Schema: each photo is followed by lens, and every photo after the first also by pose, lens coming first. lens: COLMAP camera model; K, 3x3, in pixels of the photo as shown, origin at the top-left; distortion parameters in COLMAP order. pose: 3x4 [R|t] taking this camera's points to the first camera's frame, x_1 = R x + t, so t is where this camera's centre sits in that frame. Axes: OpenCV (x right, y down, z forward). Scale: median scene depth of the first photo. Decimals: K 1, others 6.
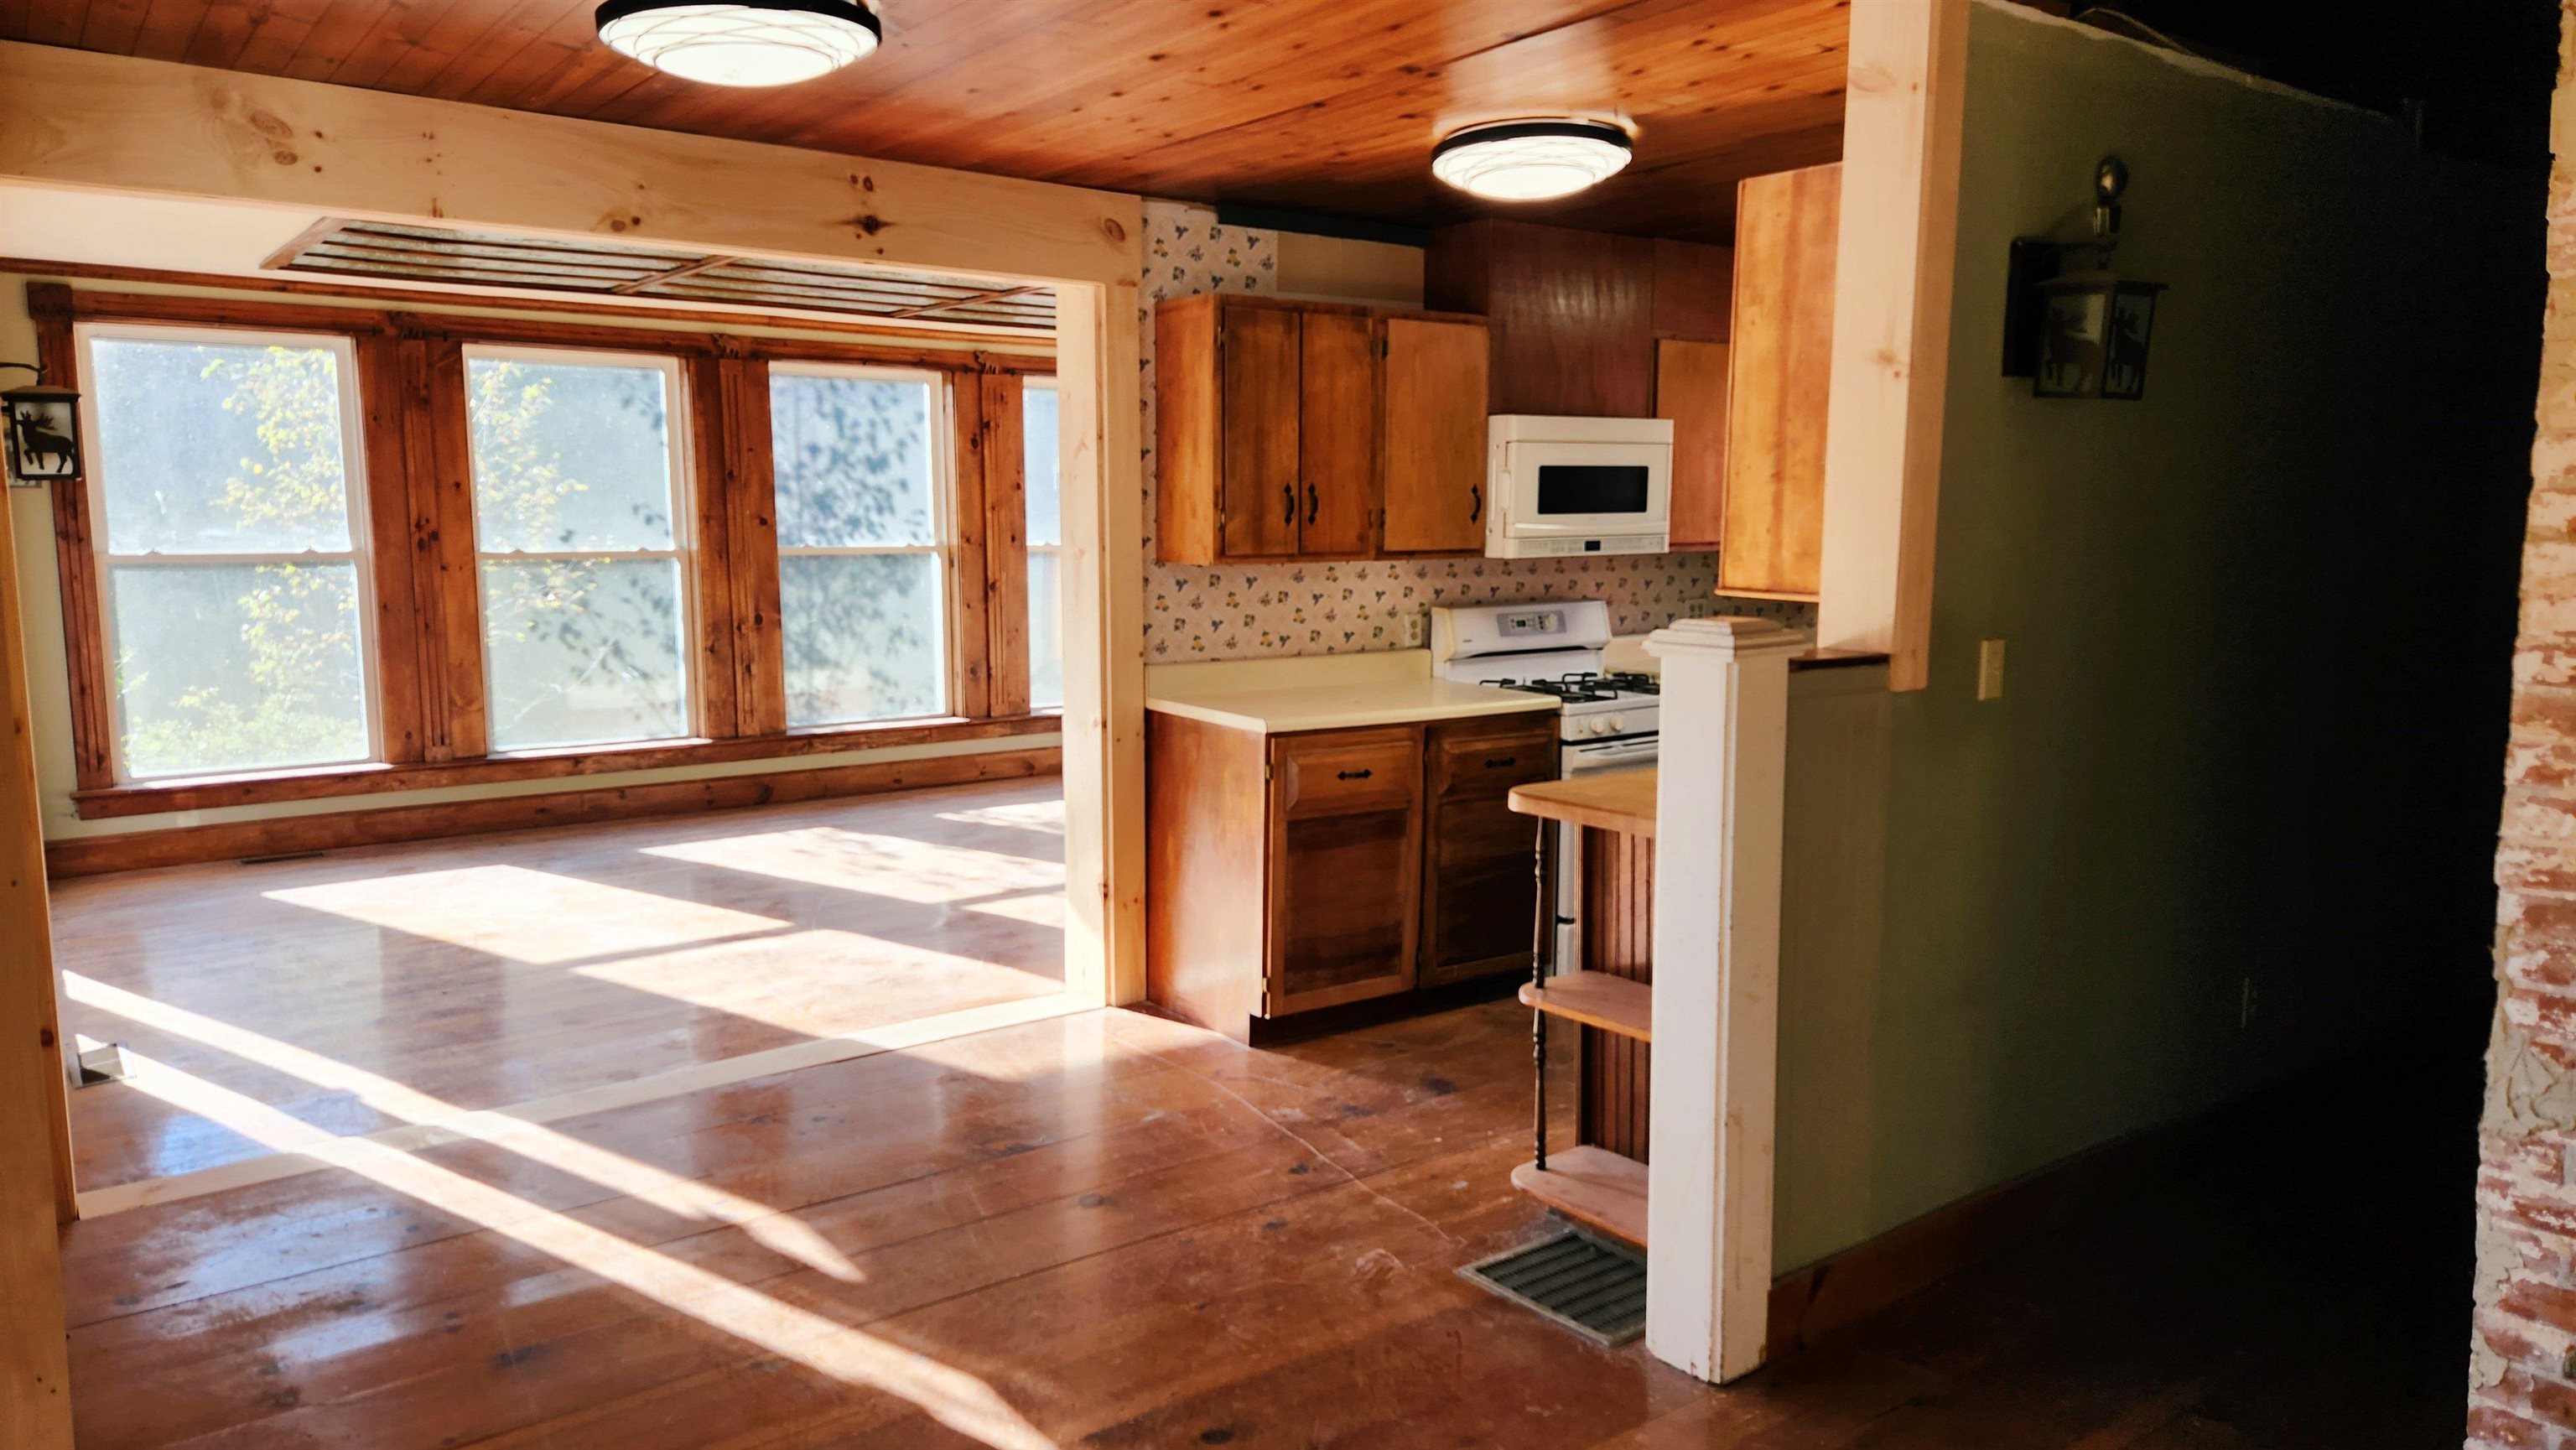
lens RADIAL K [[1639.8, 0, 1252.0], [0, 1639.8, 704.1], [0, 0, 1]] dist [0.077681, -0.068967]
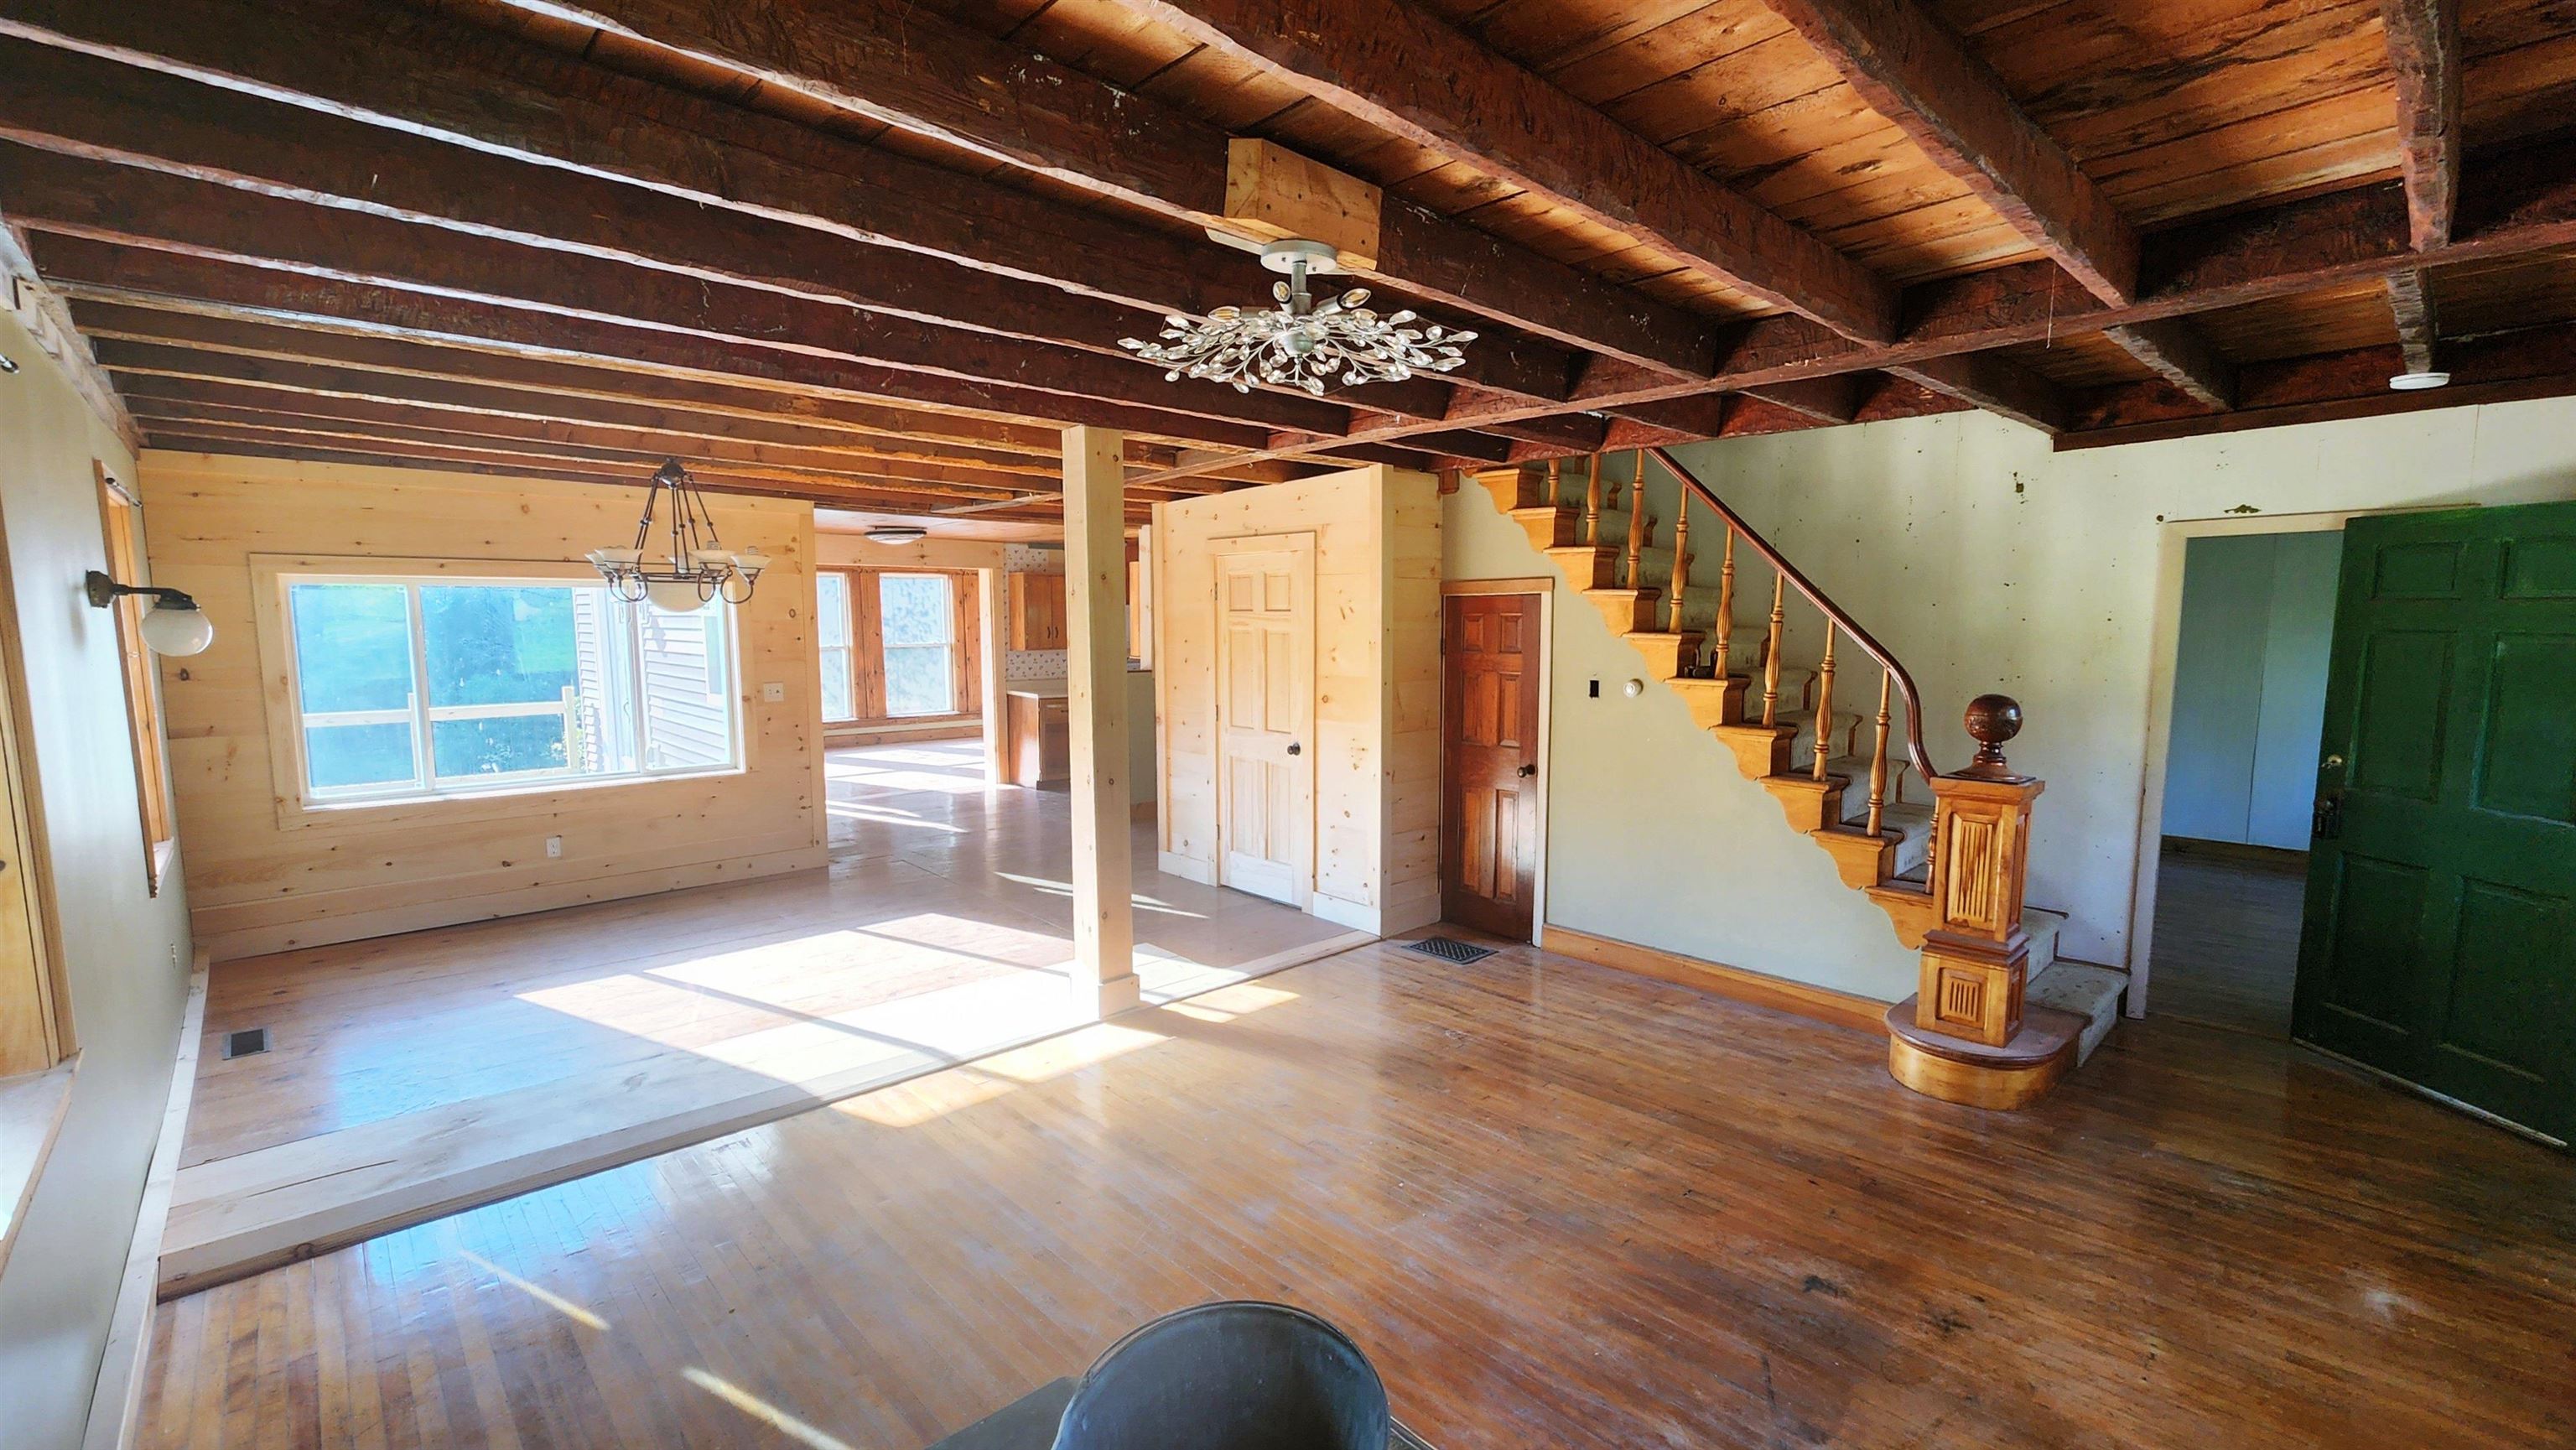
lens RADIAL K [[1098.3, 0, 1288.0], [0, 1098.3, 725.0], [0, 0, 1]] dist [-0.000397, -0.000161]
pose [[0.994736, -0.010608, 0.101917, 0.257166], [0.012173, 0.999817, -0.014741, 0.099187], [-0.101741, 0.015904, 0.994684, -1.192092]]
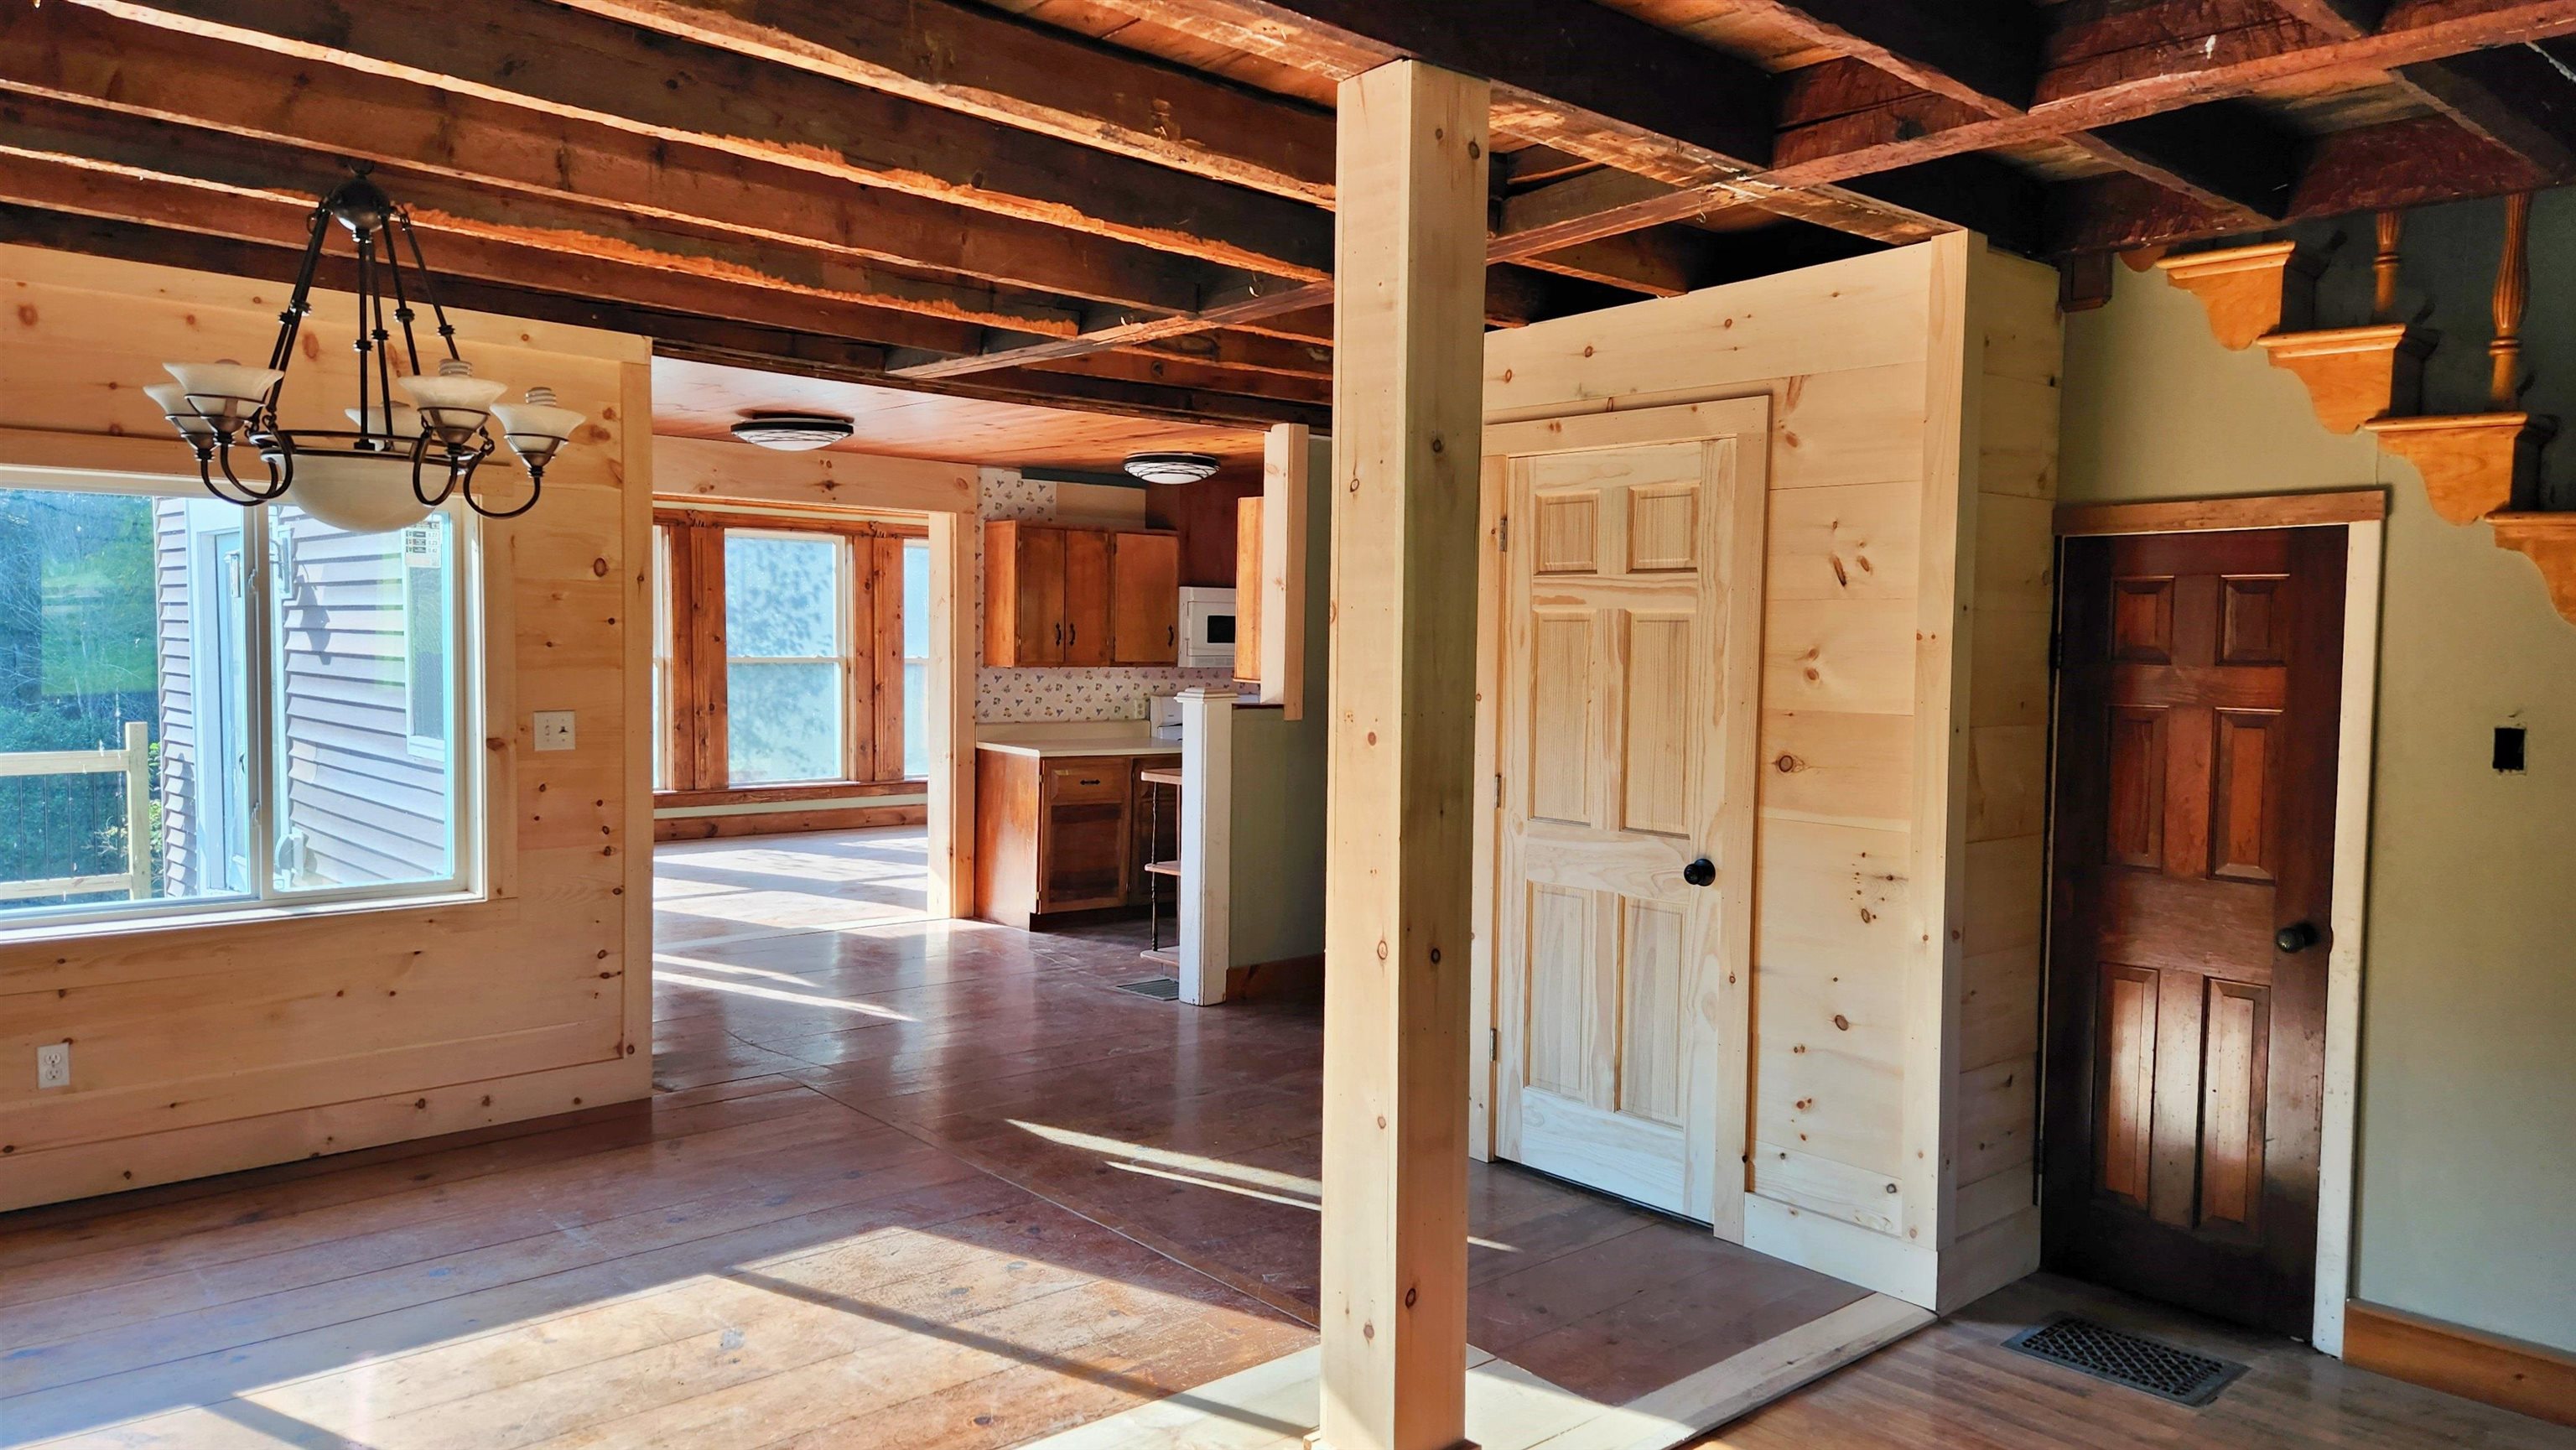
lens RADIAL K [[1720.8, 0, 1288.0], [0, 1720.8, 725.0], [0, 0, 1]] dist [0.085857, -0.083068]
pose [[0.995895, 0.011280, 0.089816, 0.096579], [-0.005398, 0.997841, -0.065459, 0.091839], [-0.090360, 0.064705, 0.993805, -0.824672]]
